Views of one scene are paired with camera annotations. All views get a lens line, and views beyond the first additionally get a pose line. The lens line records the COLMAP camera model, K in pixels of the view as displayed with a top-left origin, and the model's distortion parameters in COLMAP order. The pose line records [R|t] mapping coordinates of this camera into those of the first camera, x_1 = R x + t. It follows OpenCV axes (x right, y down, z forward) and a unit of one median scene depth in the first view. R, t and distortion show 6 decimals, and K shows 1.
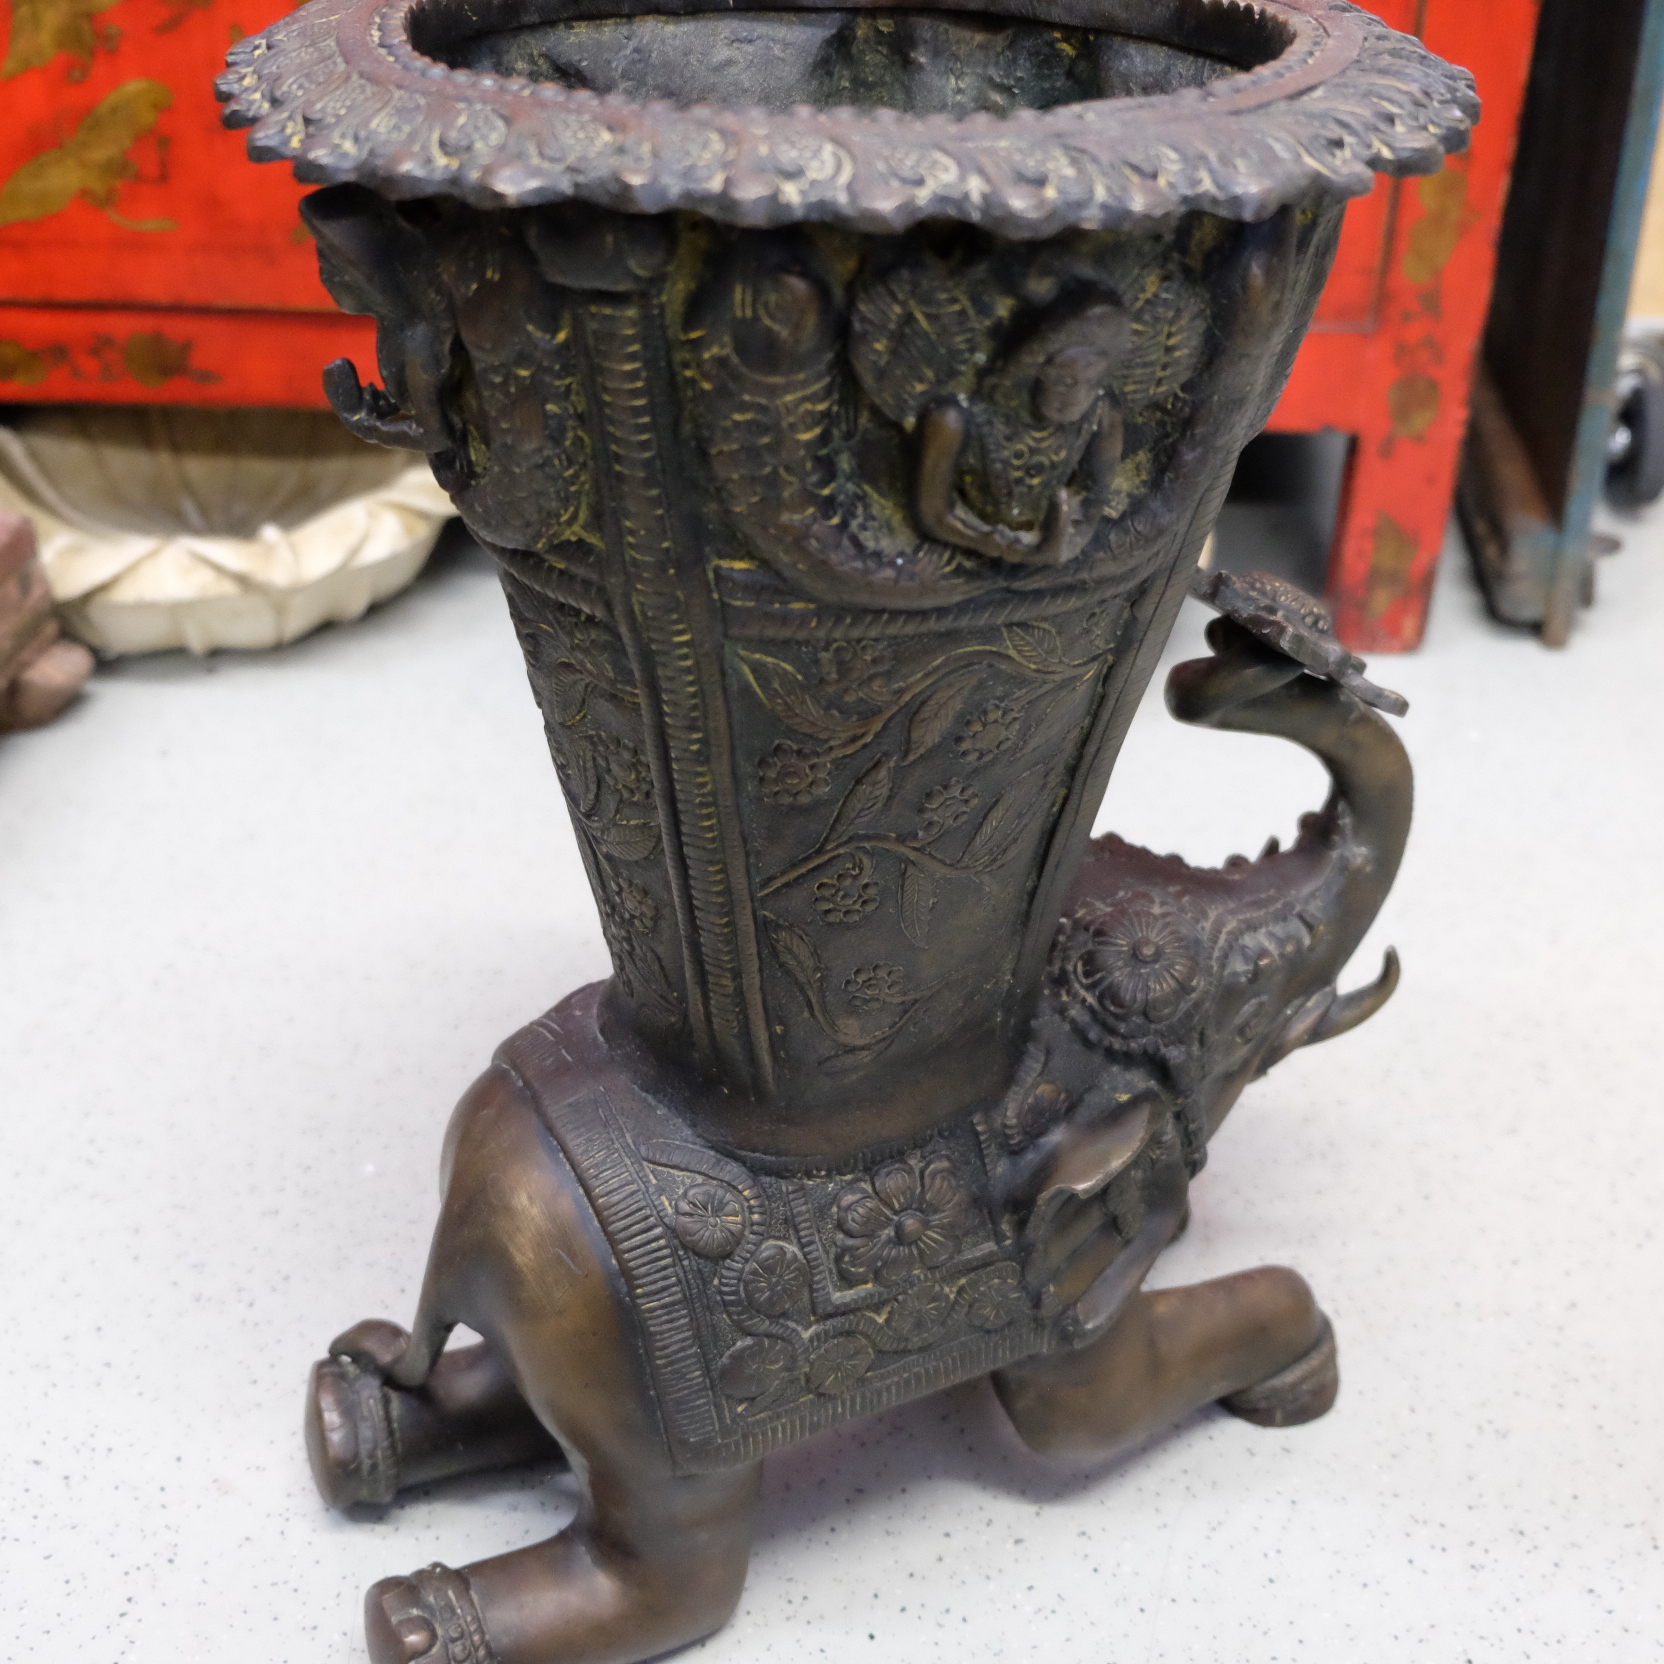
lens RADIAL K [[1928.2, 0, 832.0], [0, 1928.2, 832.0], [0, 0, 1]] dist [-0.066042, 0.085531]
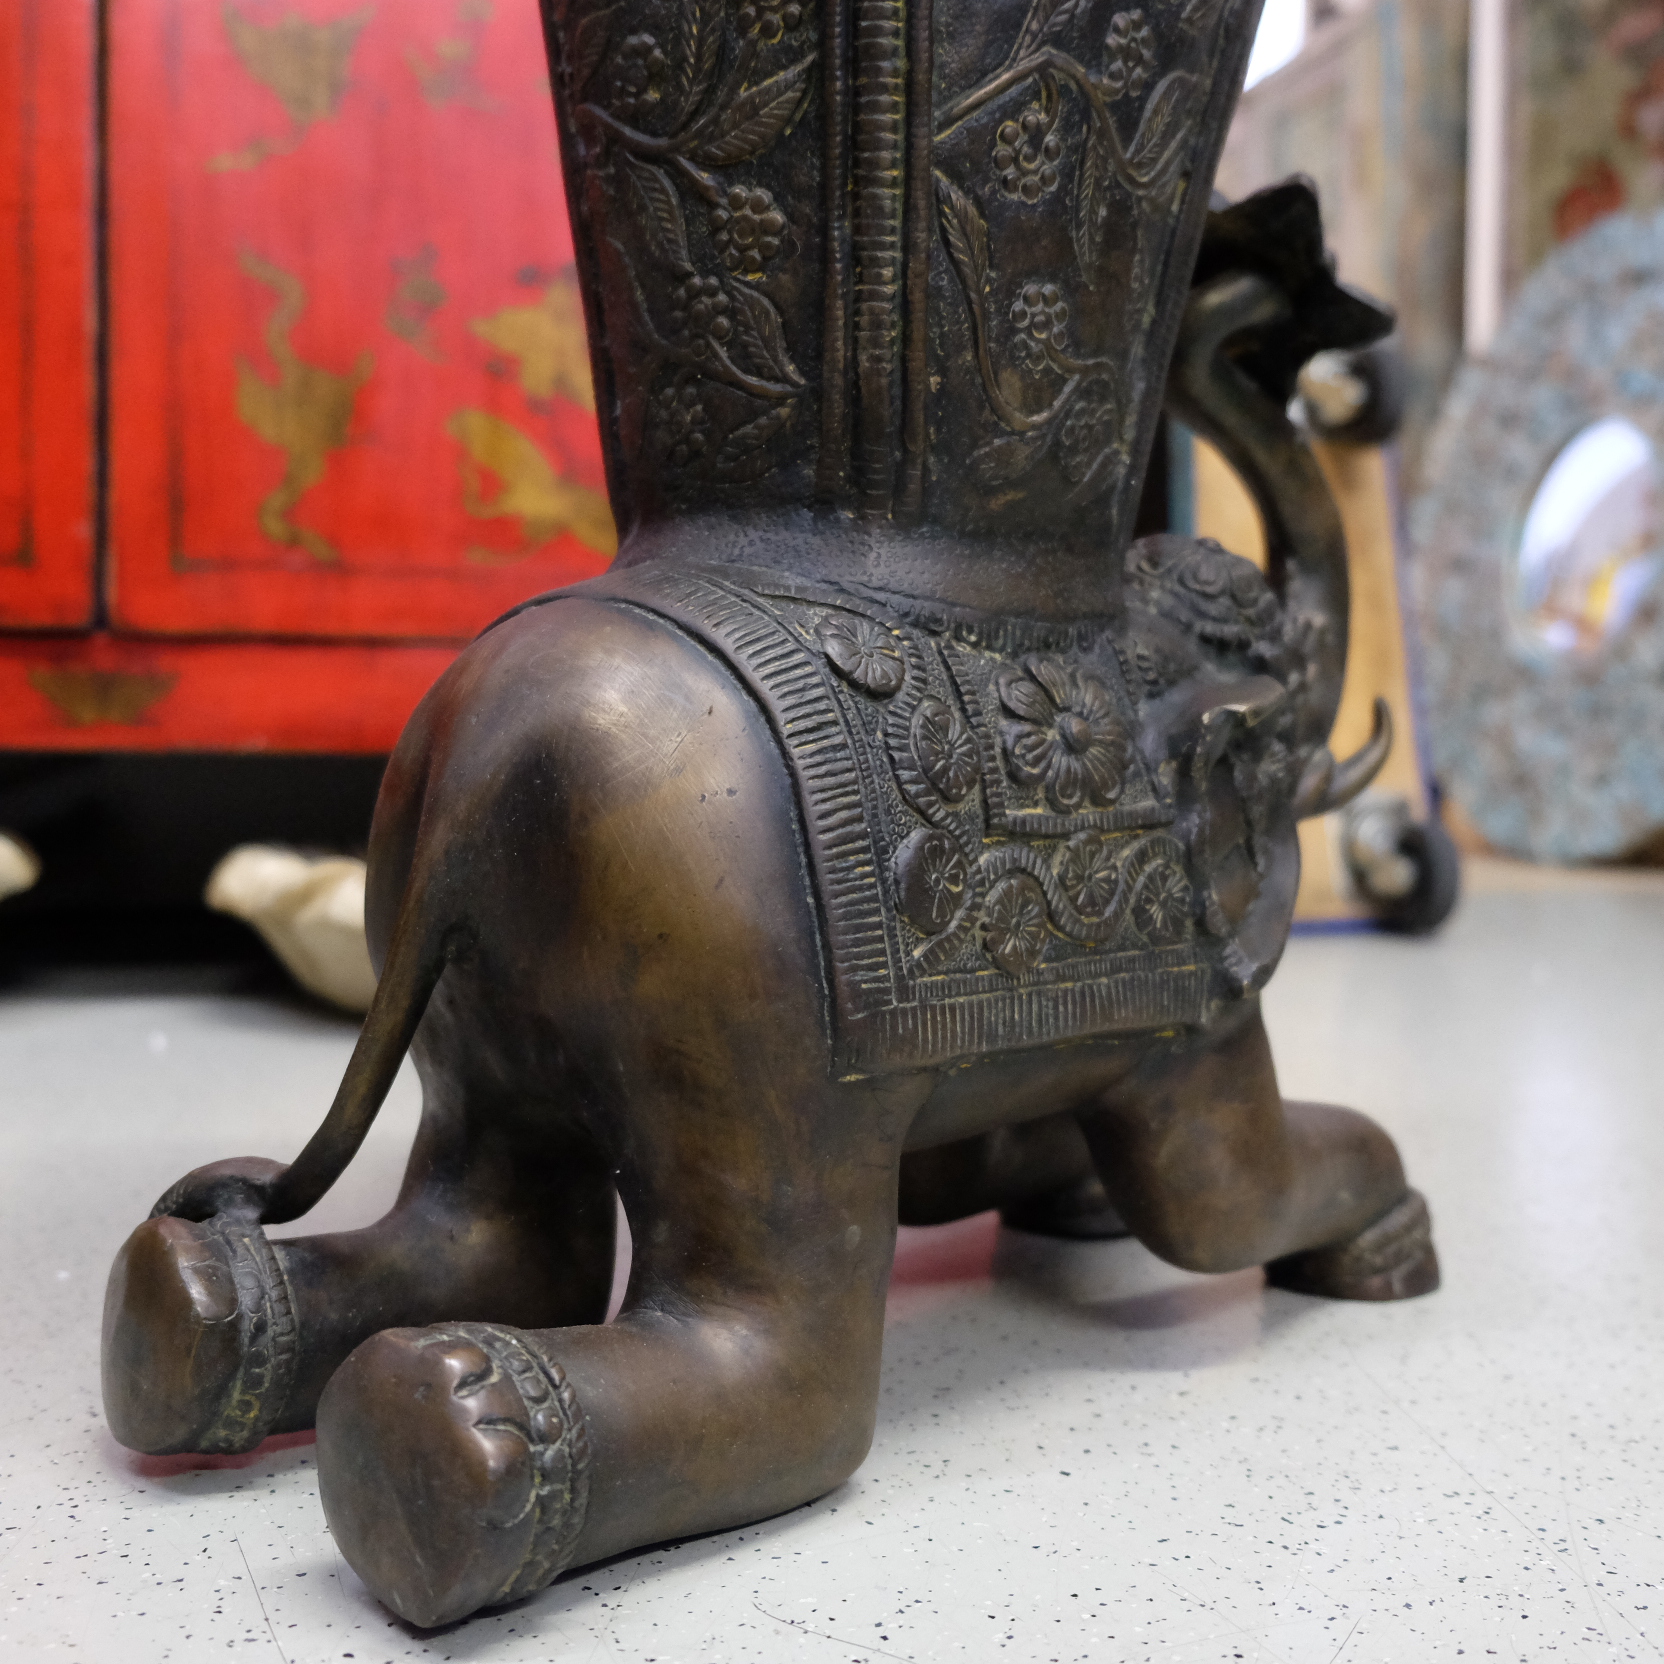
lens RADIAL K [[1928.2, 0, 832.0], [0, 1928.2, 832.0], [0, 0, 1]] dist [-0.066042, 0.085531]
pose [[0.940154, -0.003927, 0.340728, -0.474571], [0.168256, 0.874879, -0.454176, 0.866401], [-0.296312, 0.484325, 0.823182, 0.618549]]
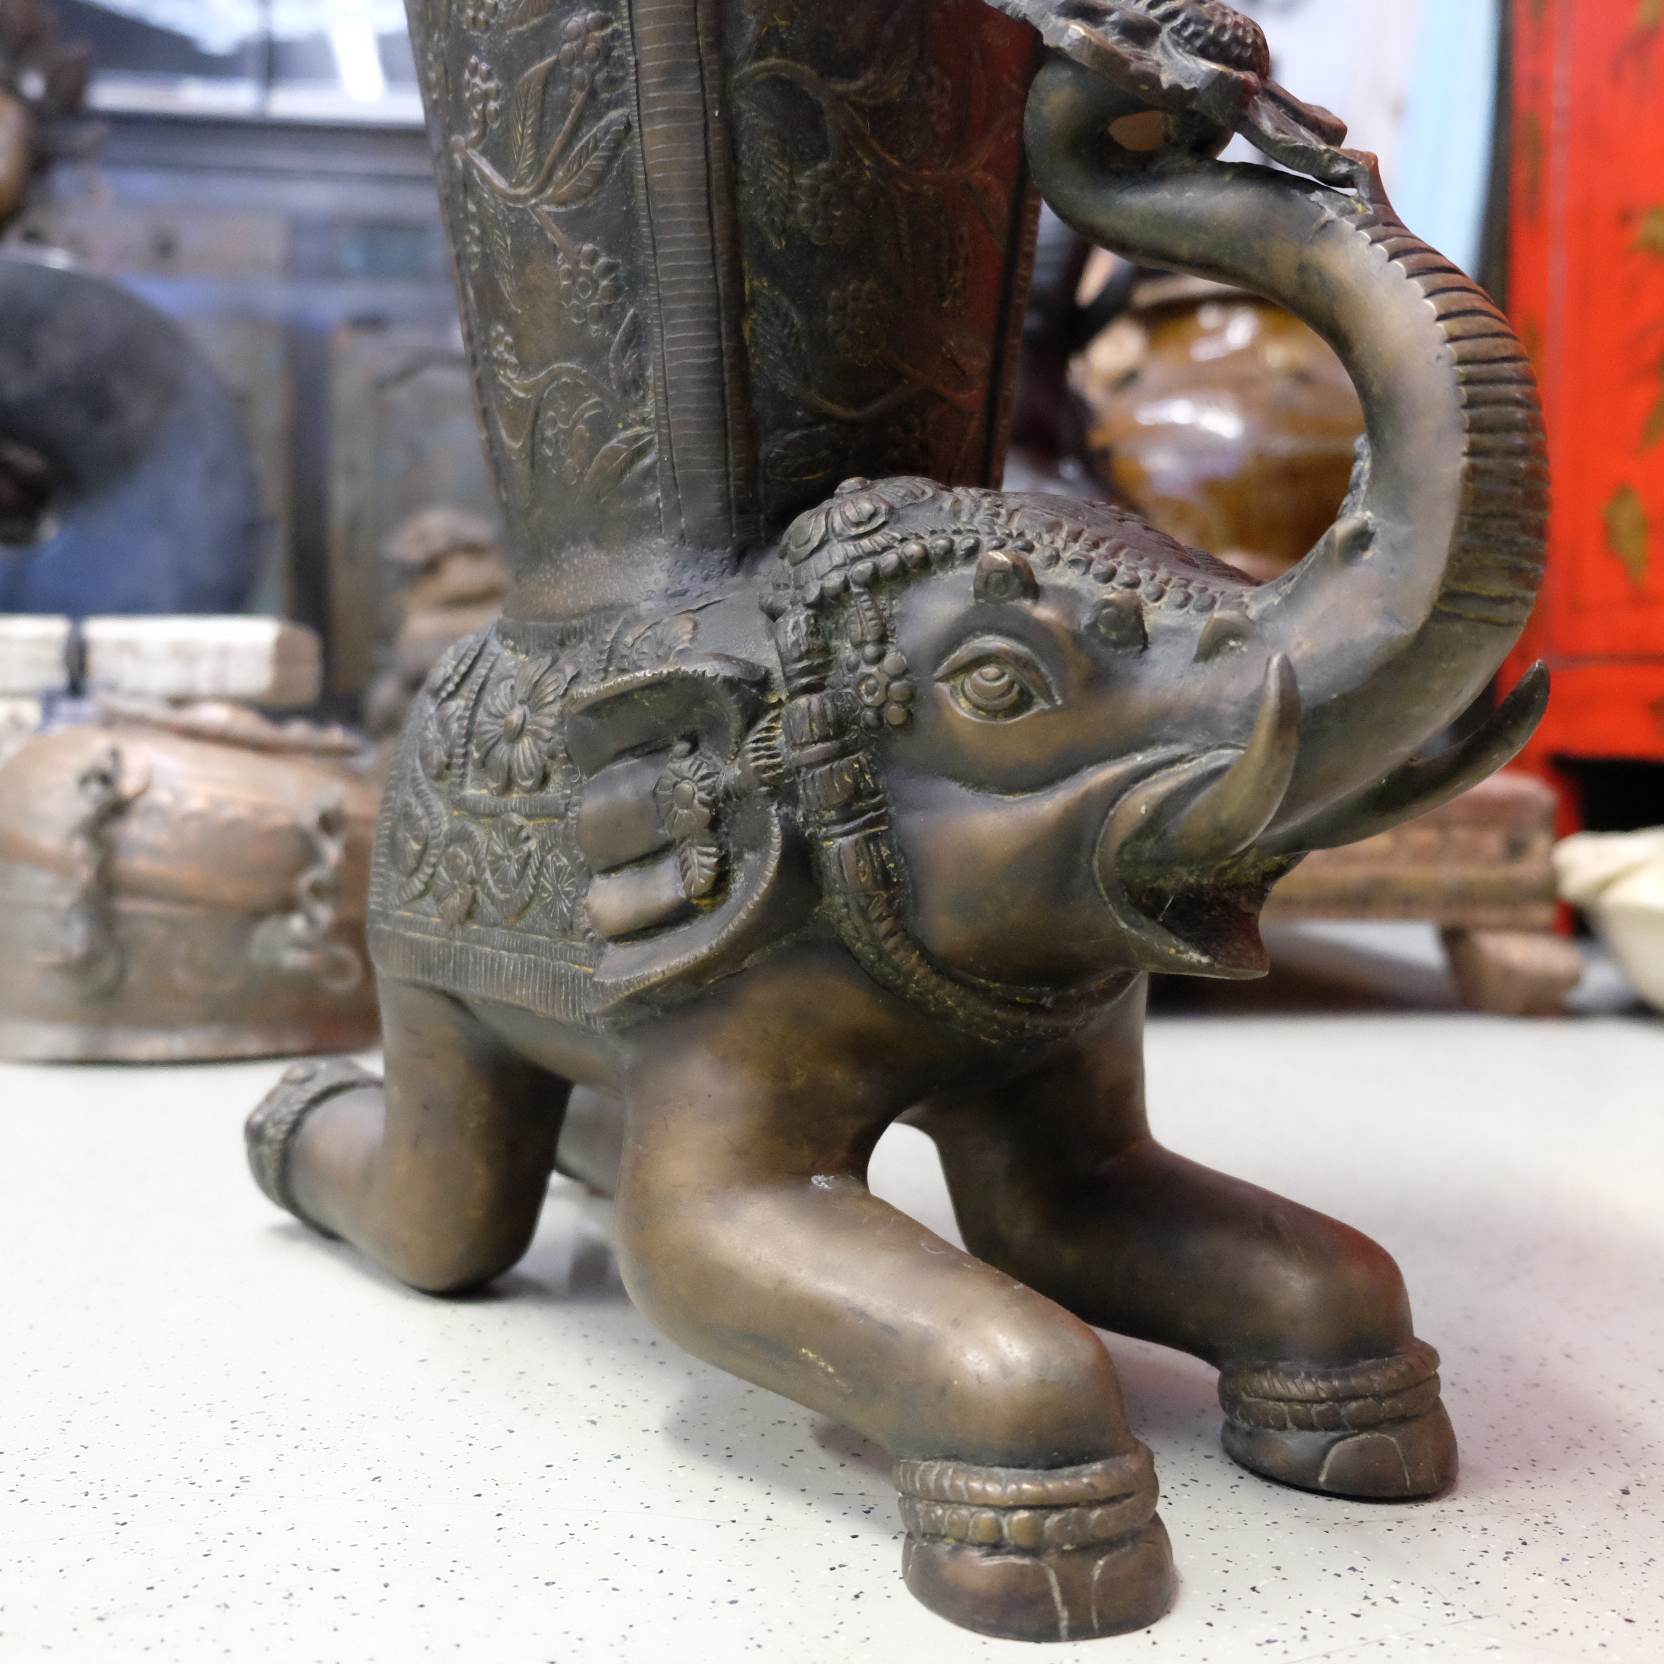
lens RADIAL K [[1928.2, 0, 832.0], [0, 1928.2, 832.0], [0, 0, 1]] dist [-0.066042, 0.085531]
pose [[0.232154, 0.057122, -0.971000, 1.346432], [-0.527039, 0.846417, -0.076215, 0.355860], [0.817517, 0.529449, 0.226604, 1.428072]]
